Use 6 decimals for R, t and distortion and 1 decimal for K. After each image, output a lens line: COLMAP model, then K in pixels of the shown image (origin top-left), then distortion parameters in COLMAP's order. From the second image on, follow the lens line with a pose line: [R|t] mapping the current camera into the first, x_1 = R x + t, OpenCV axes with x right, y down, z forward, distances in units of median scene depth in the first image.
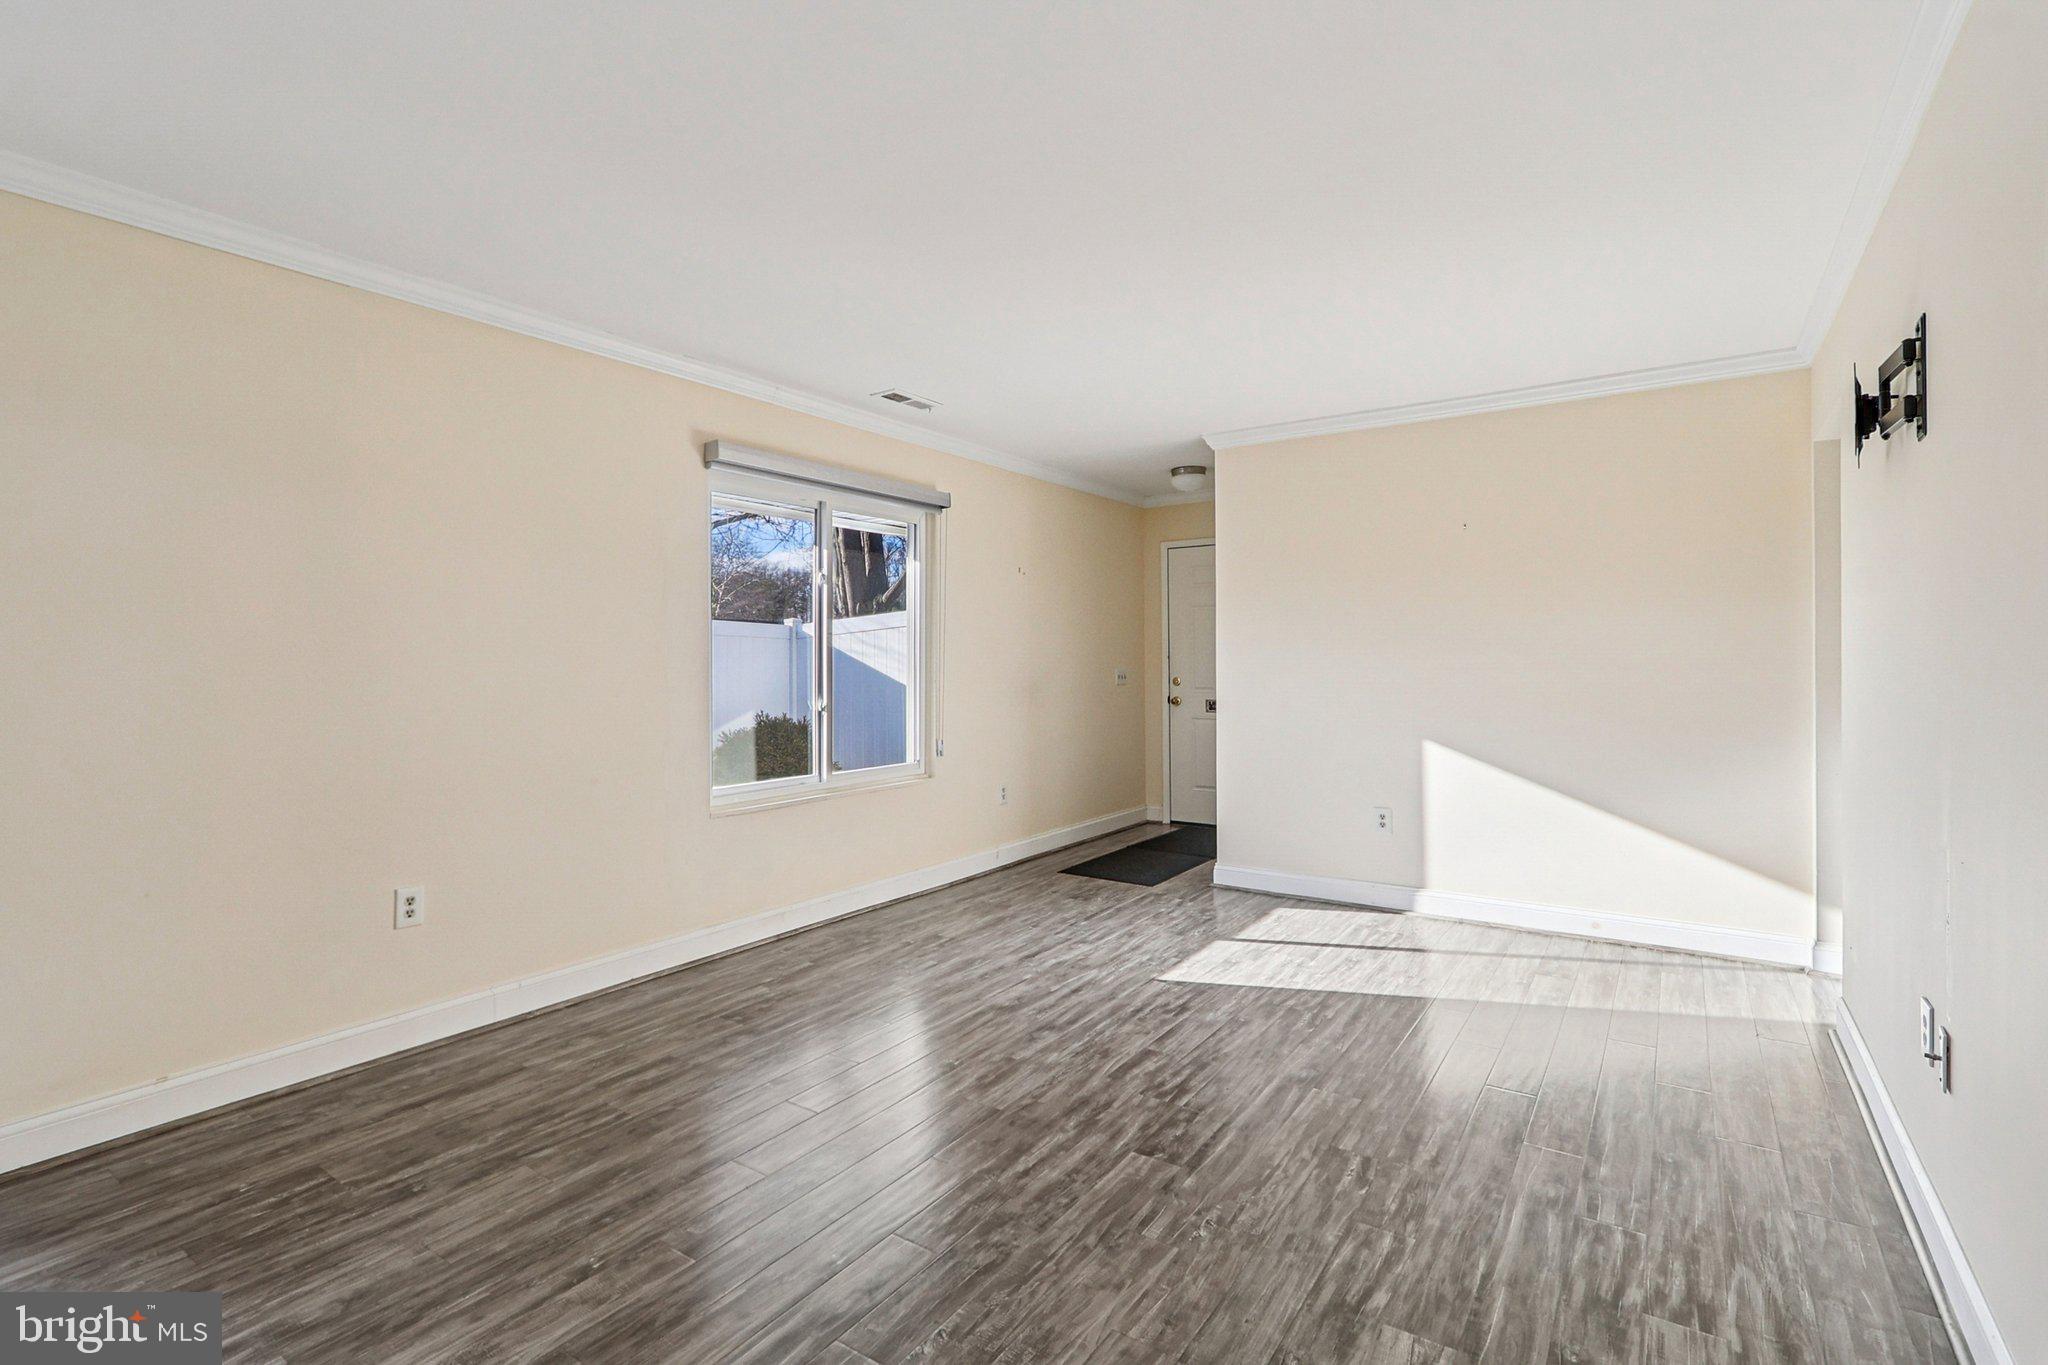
lens RADIAL K [[961.0, 0, 1007.6], [0, 961.0, 671.9], [0, 0, 1]] dist [-0.001558, -0.001511]
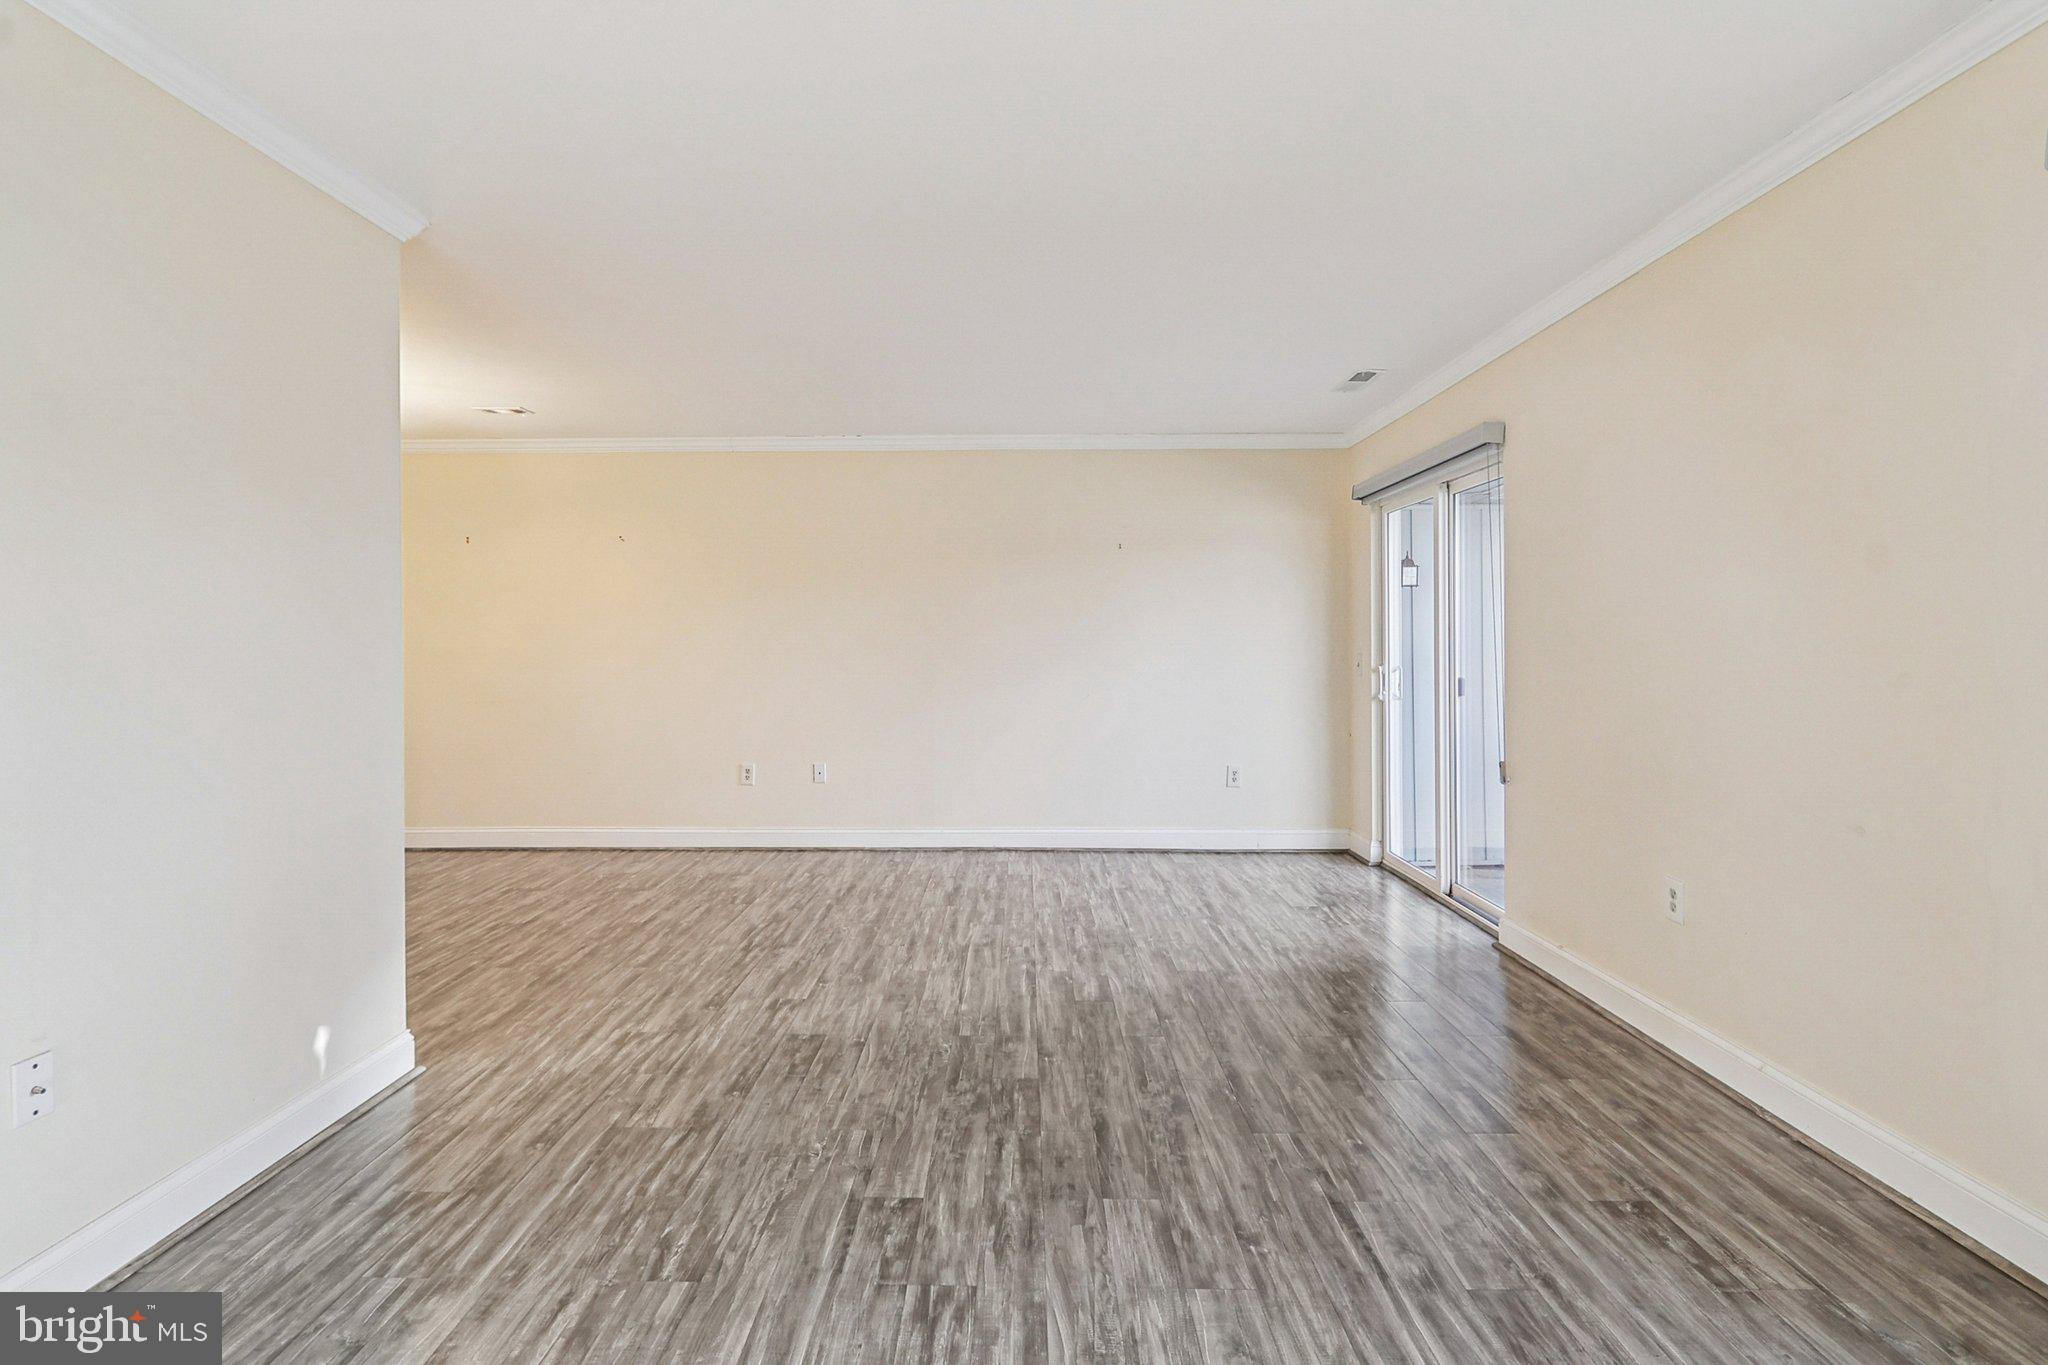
lens RADIAL K [[956.9, 0, 997.2], [0, 956.9, 637.4], [0, 0, 1]] dist [-0.000262, -0.000207]
pose [[-0.834409, 0.003015, -0.551137, 0.404829], [0.000958, 0.999991, 0.004019, -0.016783], [0.551144, 0.002825, -0.834405, 1.284243]]
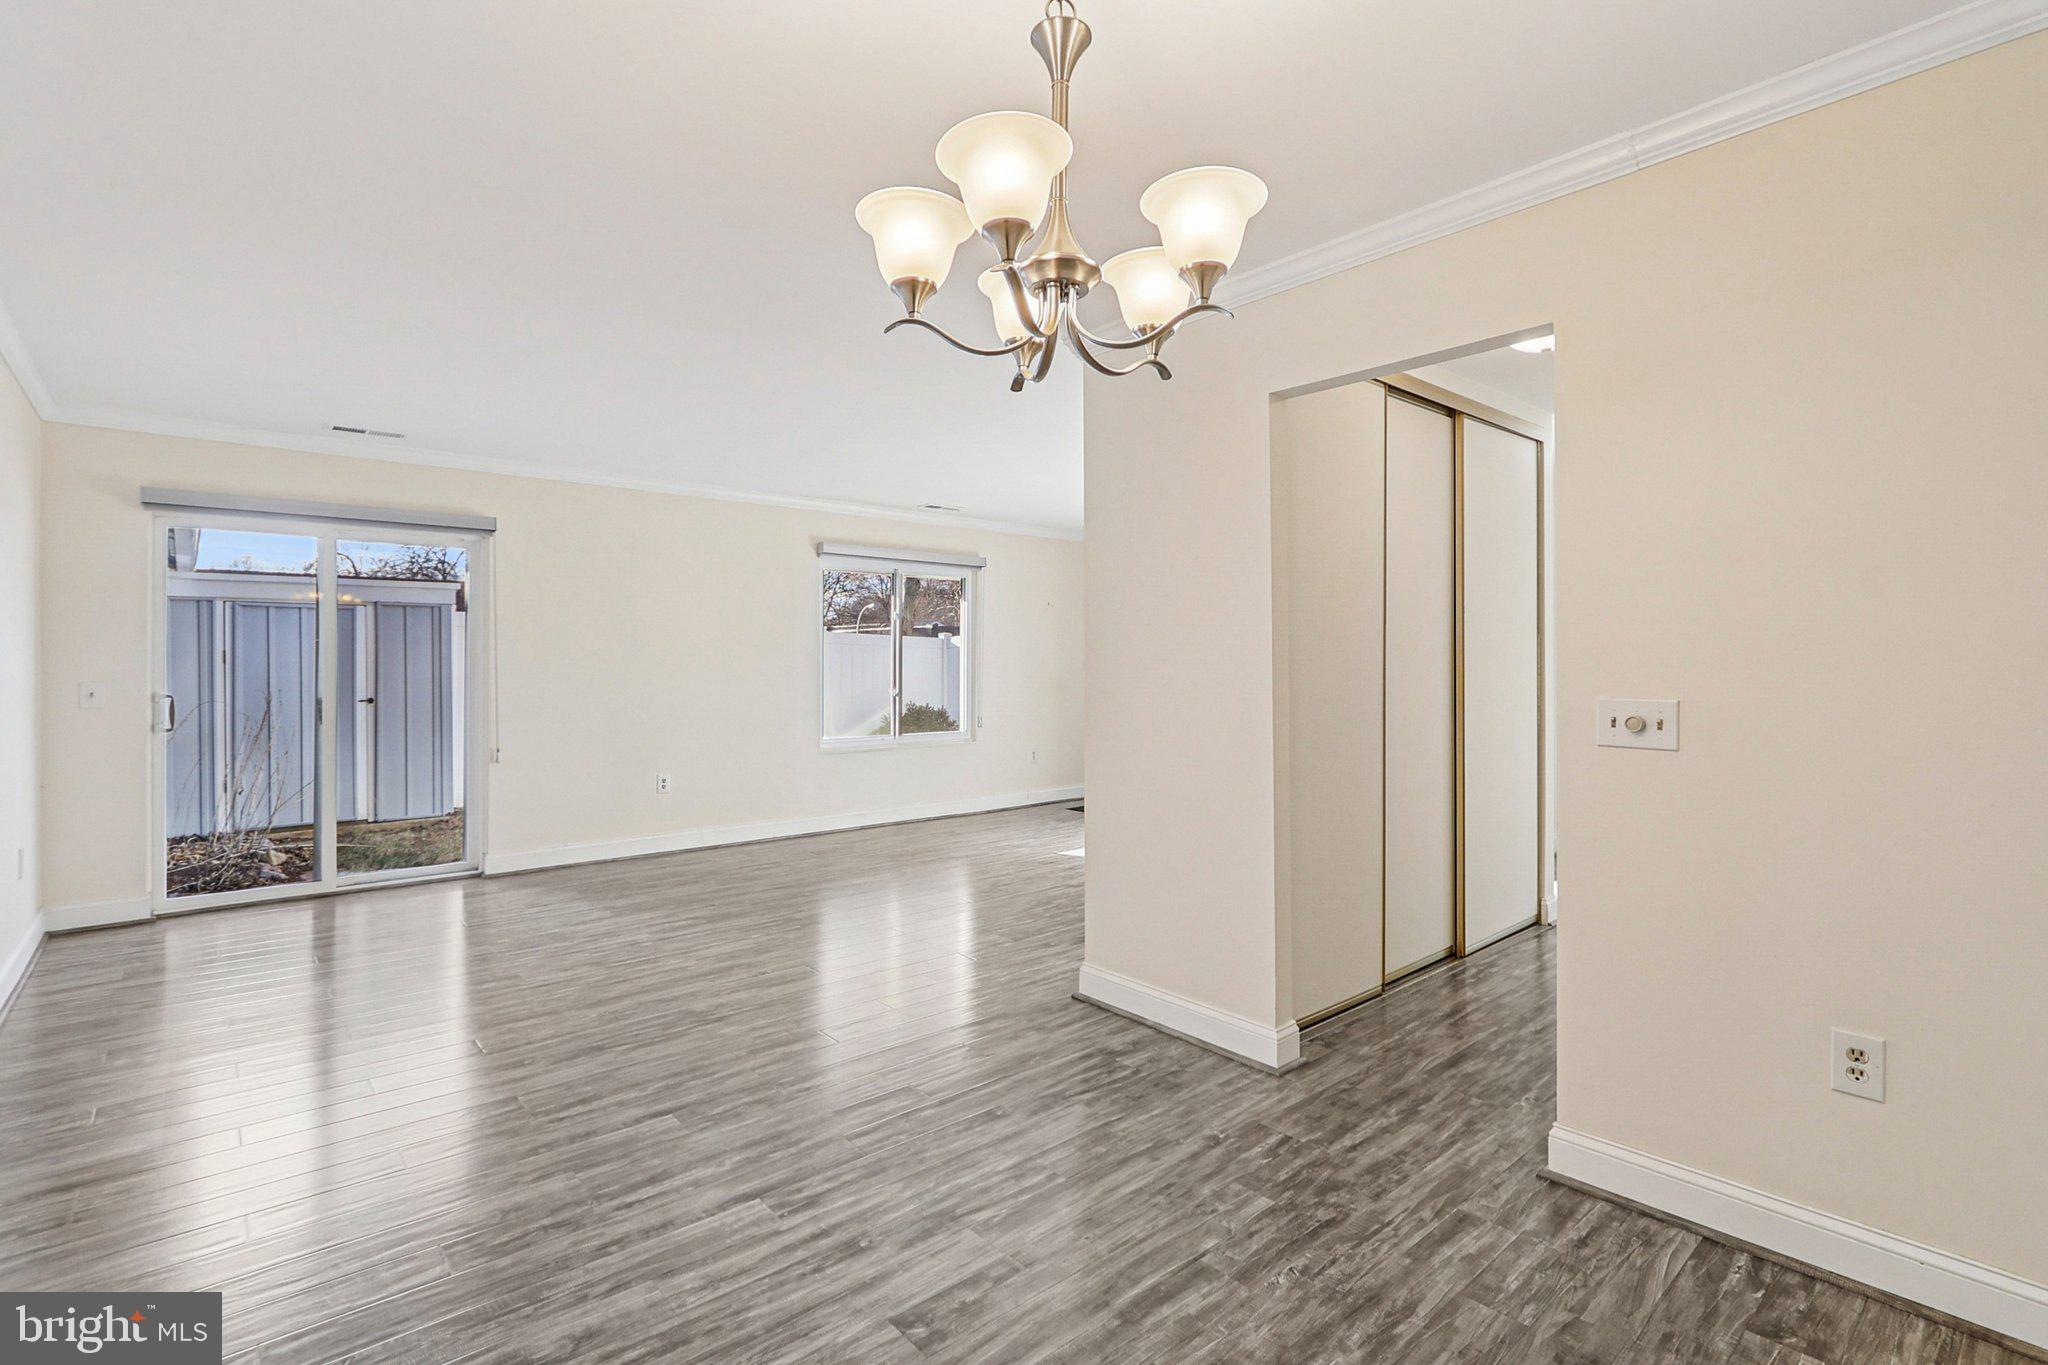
lens RADIAL K [[961.0, 0, 1007.6], [0, 961.0, 671.9], [0, 0, 1]] dist [-0.001558, -0.001511]
pose [[0.967372, 0.004946, -0.253312, 0.560292], [-0.006253, 0.999971, -0.004354, 0.007707], [0.253283, 0.005796, 0.967375, -0.744000]]
